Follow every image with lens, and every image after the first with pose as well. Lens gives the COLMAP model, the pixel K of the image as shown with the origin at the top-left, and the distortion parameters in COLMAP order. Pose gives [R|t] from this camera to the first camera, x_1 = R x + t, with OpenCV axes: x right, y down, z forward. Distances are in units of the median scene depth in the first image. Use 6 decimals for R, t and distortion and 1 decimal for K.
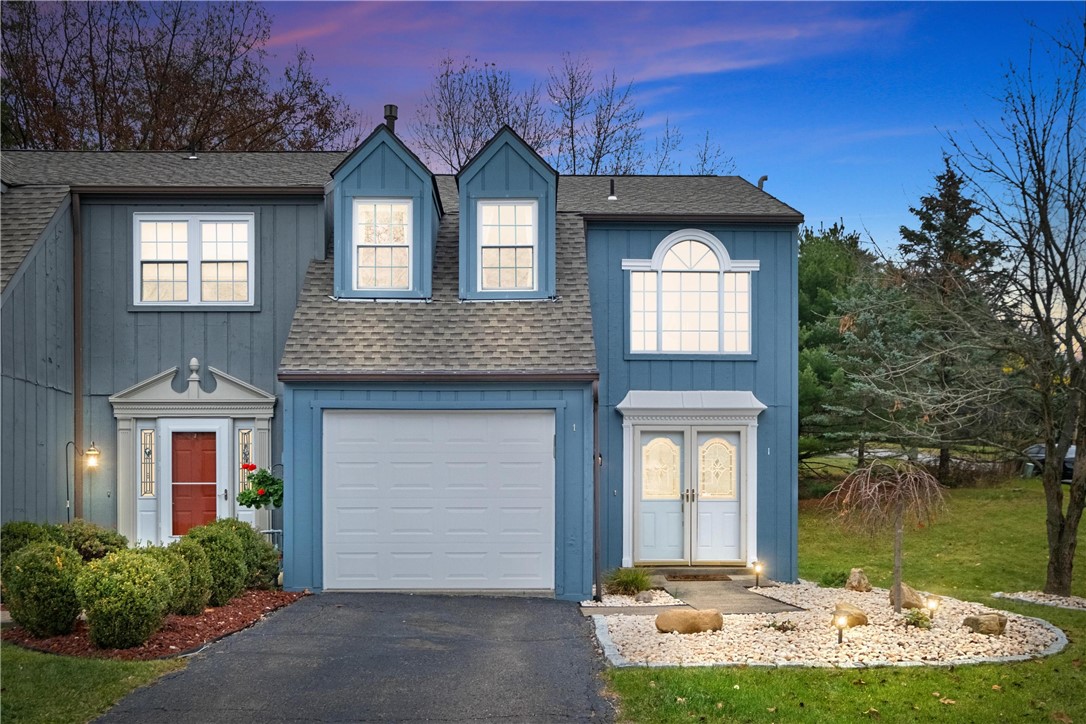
lens RADIAL K [[1141.5, 0, 527.3], [0, 1141.5, 442.1], [0, 0, 1]] dist [0.009777, 0.000000]
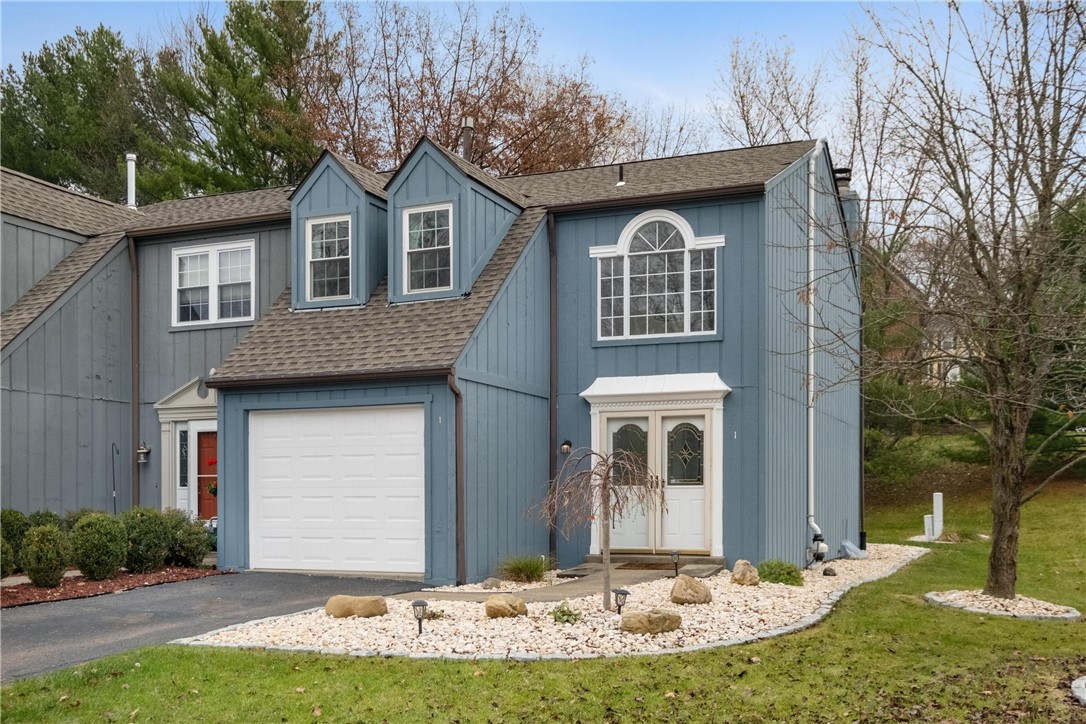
lens RADIAL K [[1141.5, 0, 520.9], [0, 1141.5, 417.5], [0, 0, 1]] dist [0.009777, 0.000000]
pose [[0.911084, -0.031230, -0.411037, 0.473101], [0.029163, 0.999511, -0.011301, -0.000985], [0.411189, -0.001691, 0.911549, 0.064696]]
